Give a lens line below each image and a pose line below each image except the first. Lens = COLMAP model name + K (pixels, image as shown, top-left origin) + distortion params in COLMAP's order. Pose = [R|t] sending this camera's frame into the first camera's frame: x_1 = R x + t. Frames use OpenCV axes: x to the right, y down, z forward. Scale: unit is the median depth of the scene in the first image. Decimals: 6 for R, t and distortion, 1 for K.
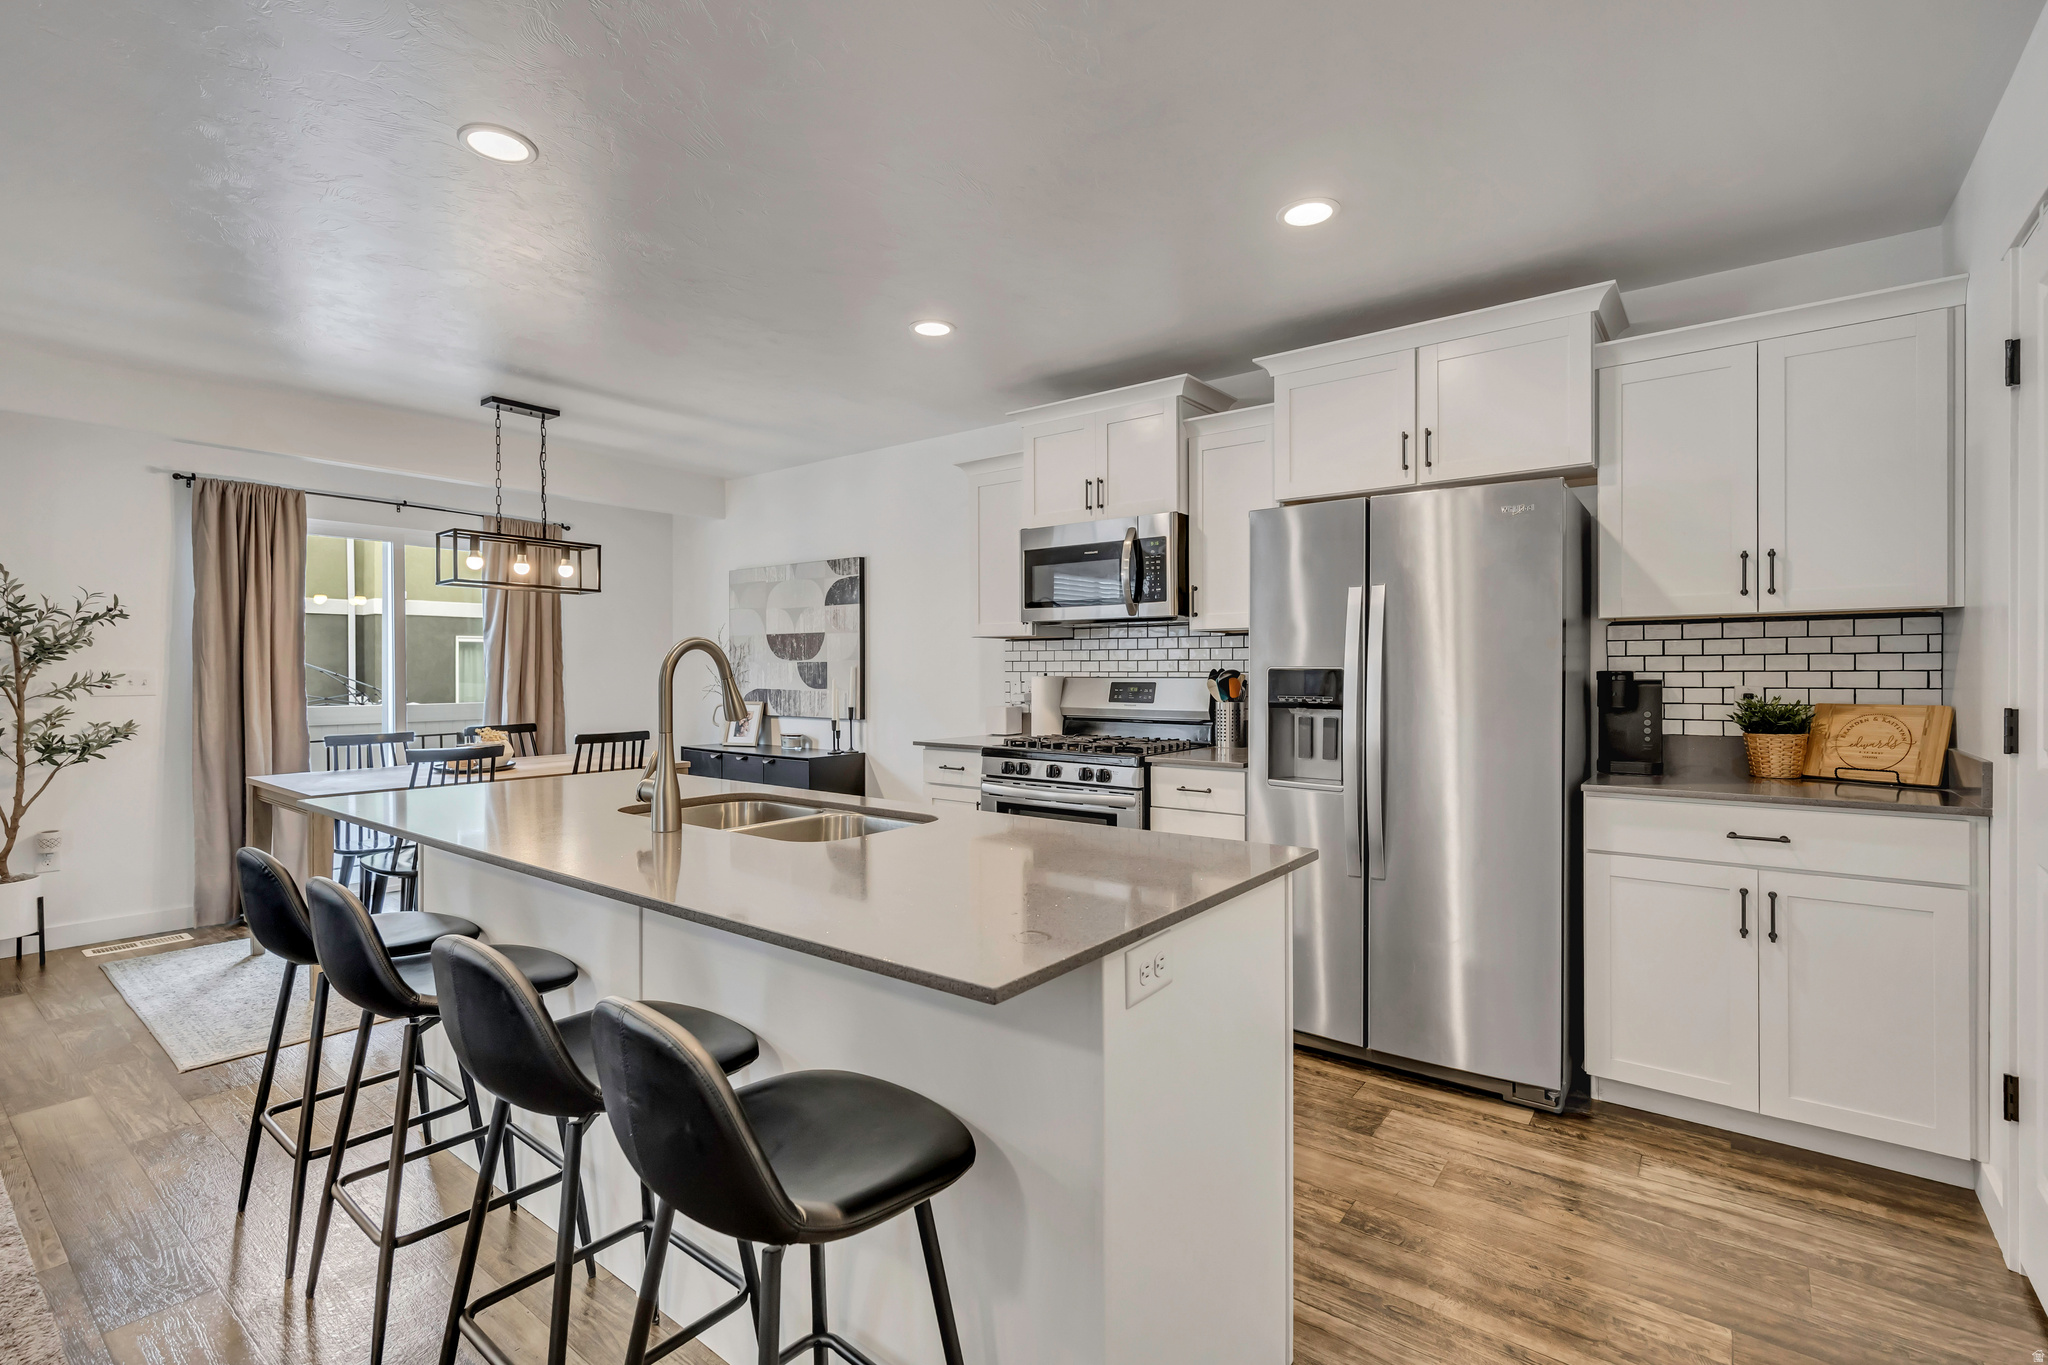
lens RADIAL K [[935.8, 0, 1025.3], [0, 935.8, 667.8], [0, 0, 1]] dist [-0.000559, 0.000486]
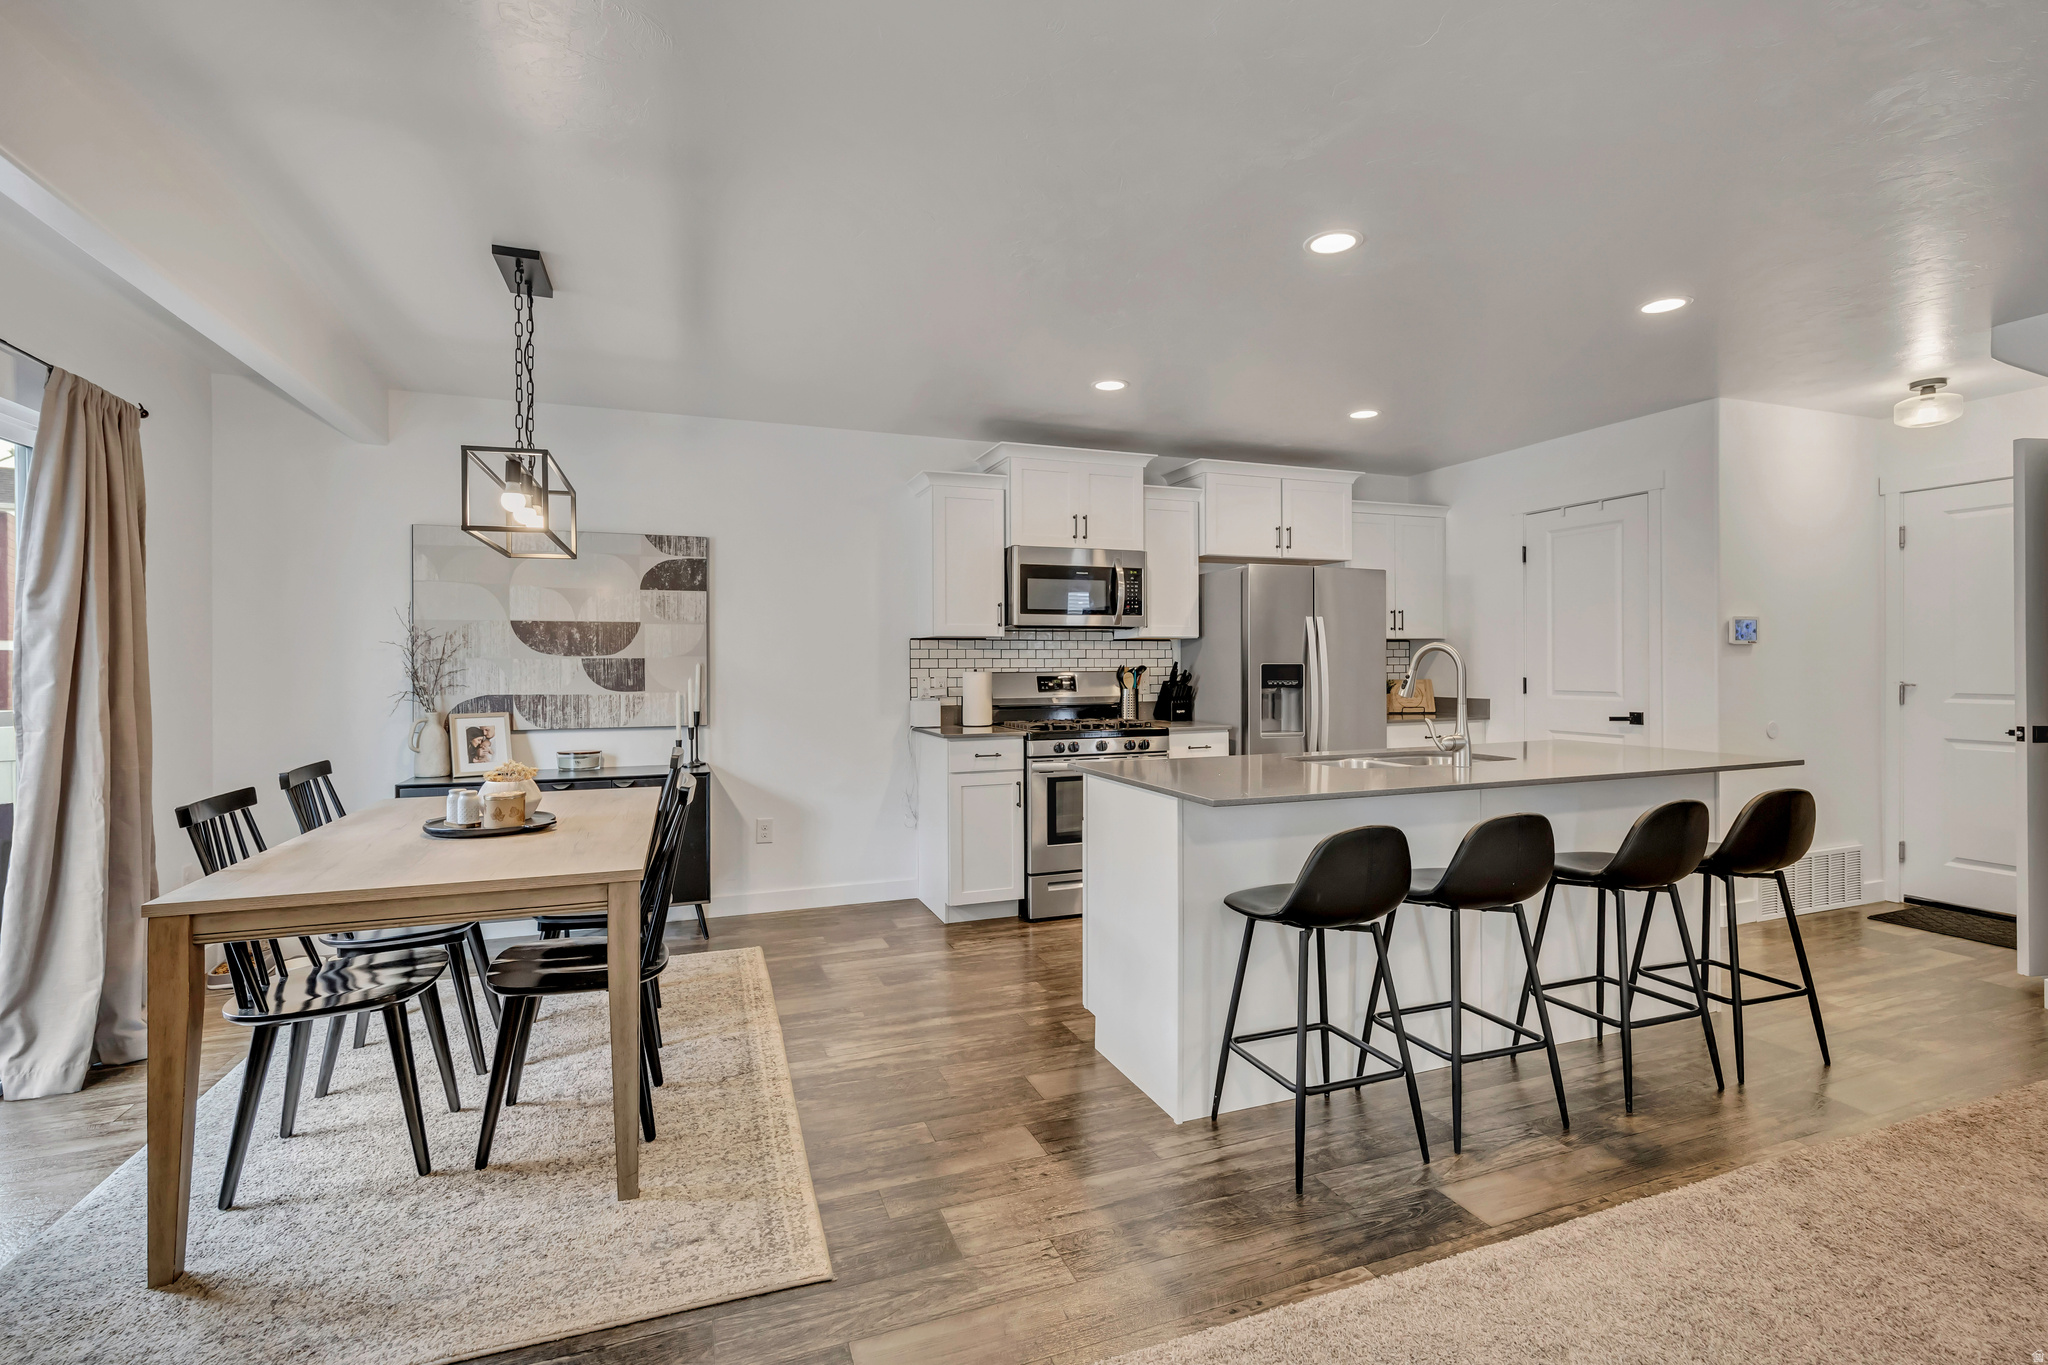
lens RADIAL K [[883.9, 0, 1019.0], [0, 883.9, 666.0], [0, 0, 1]] dist [-0.000748, 0.000002]
pose [[0.535524, -0.000070, 0.844520, -0.900557], [0.004511, 0.999986, -0.002778, 0.005183], [-0.844508, 0.005297, 0.535517, 0.400599]]
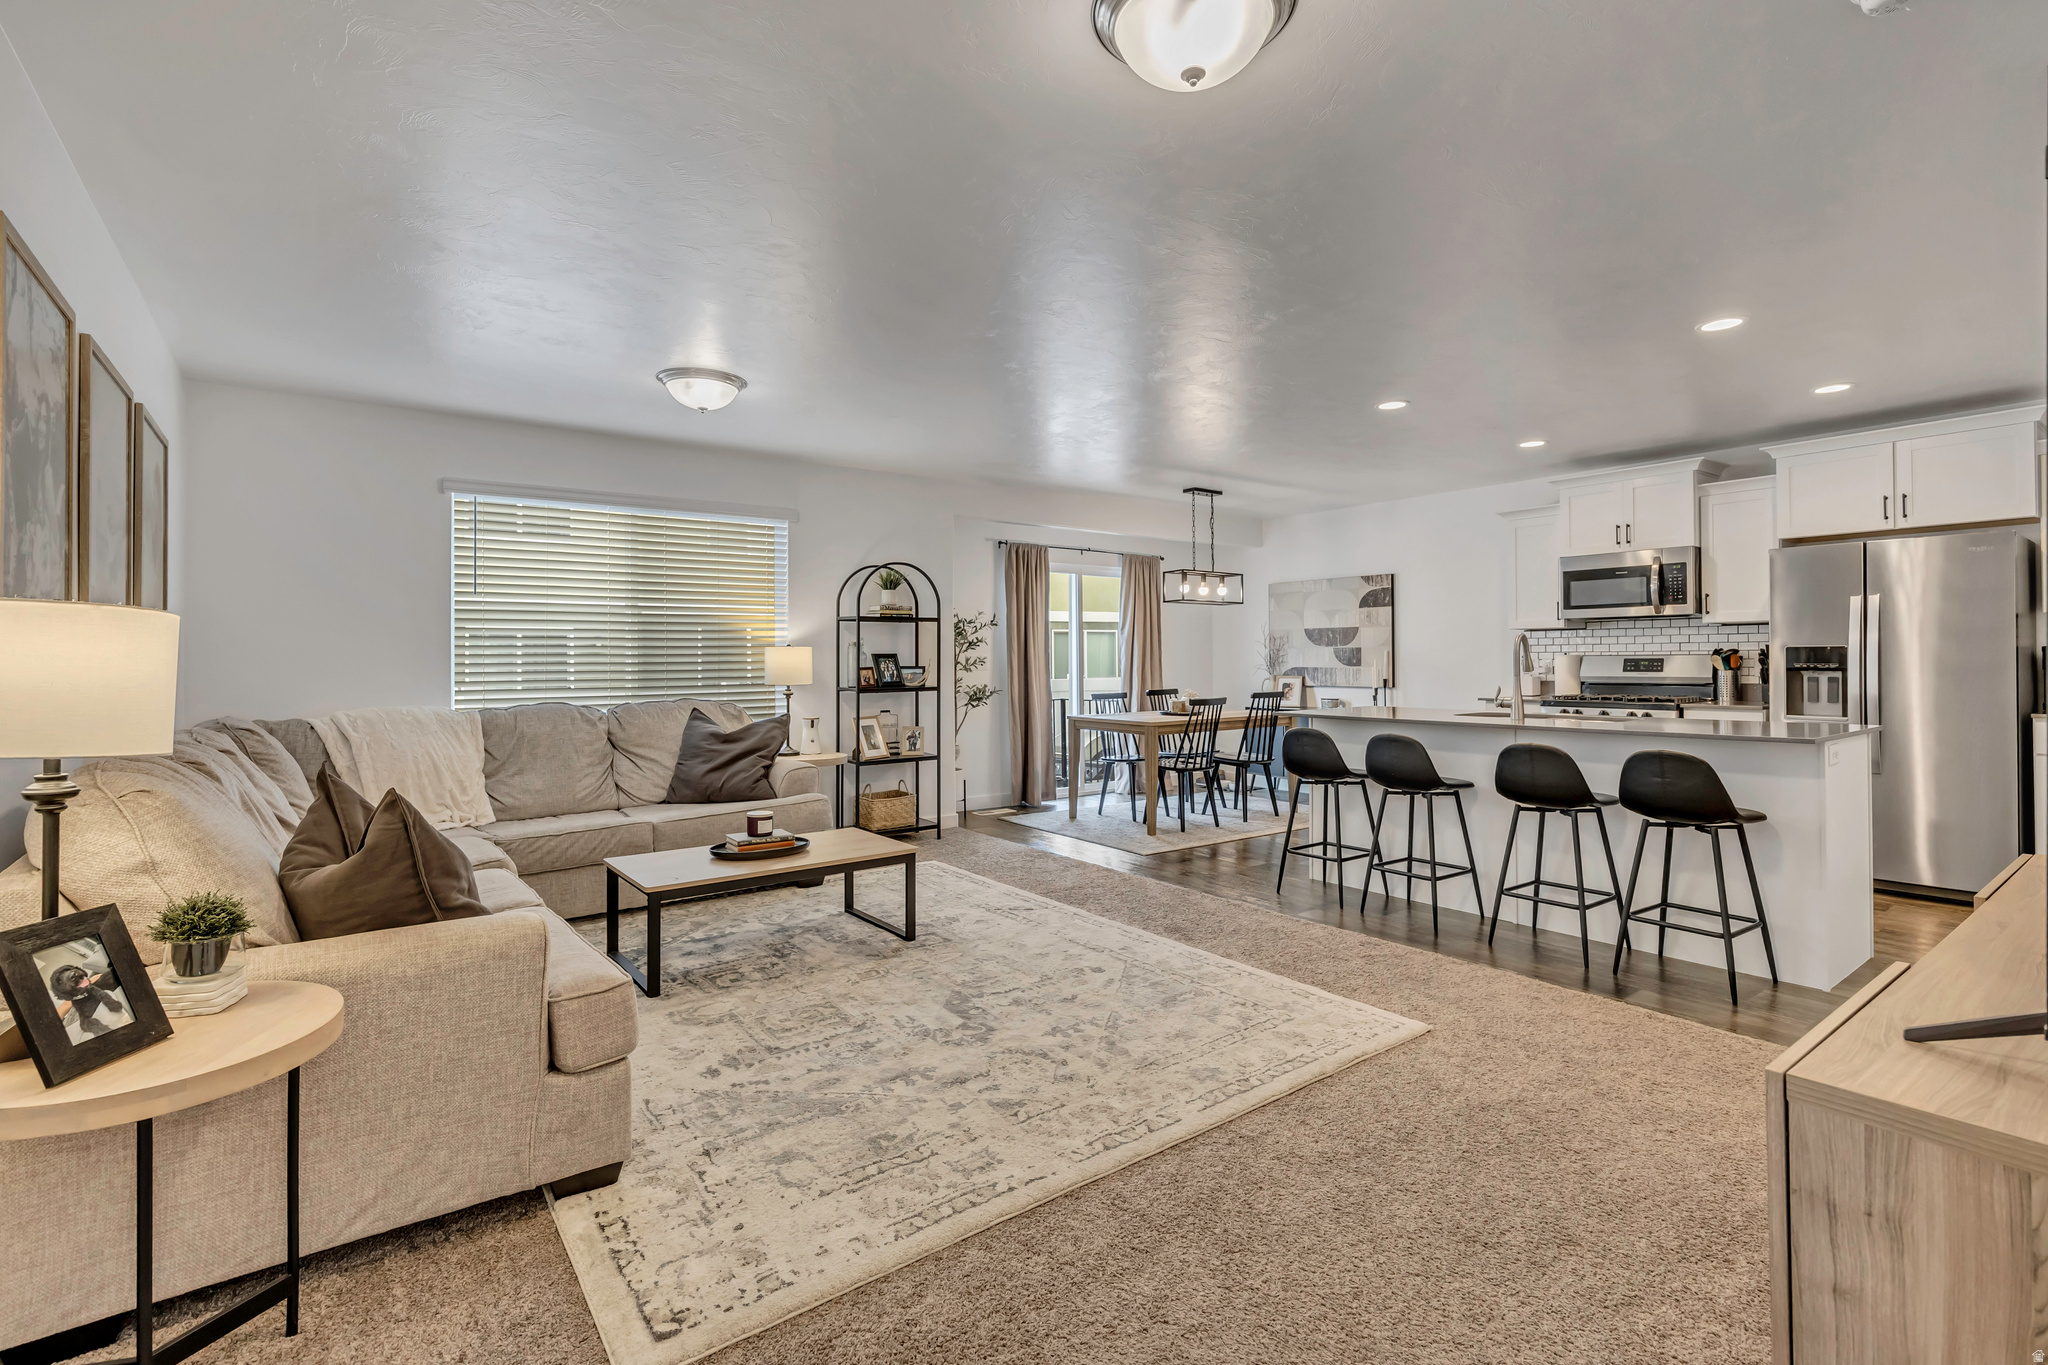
lens RADIAL K [[937.9, 0, 1019.3], [0, 937.9, 651.2], [0, 0, 1]] dist [-0.000215, 0.000057]
pose [[0.961615, -0.008263, -0.274279, -0.418704], [0.006310, 0.999948, -0.008002, 0.009806], [0.274331, 0.005965, 0.961617, -0.677855]]
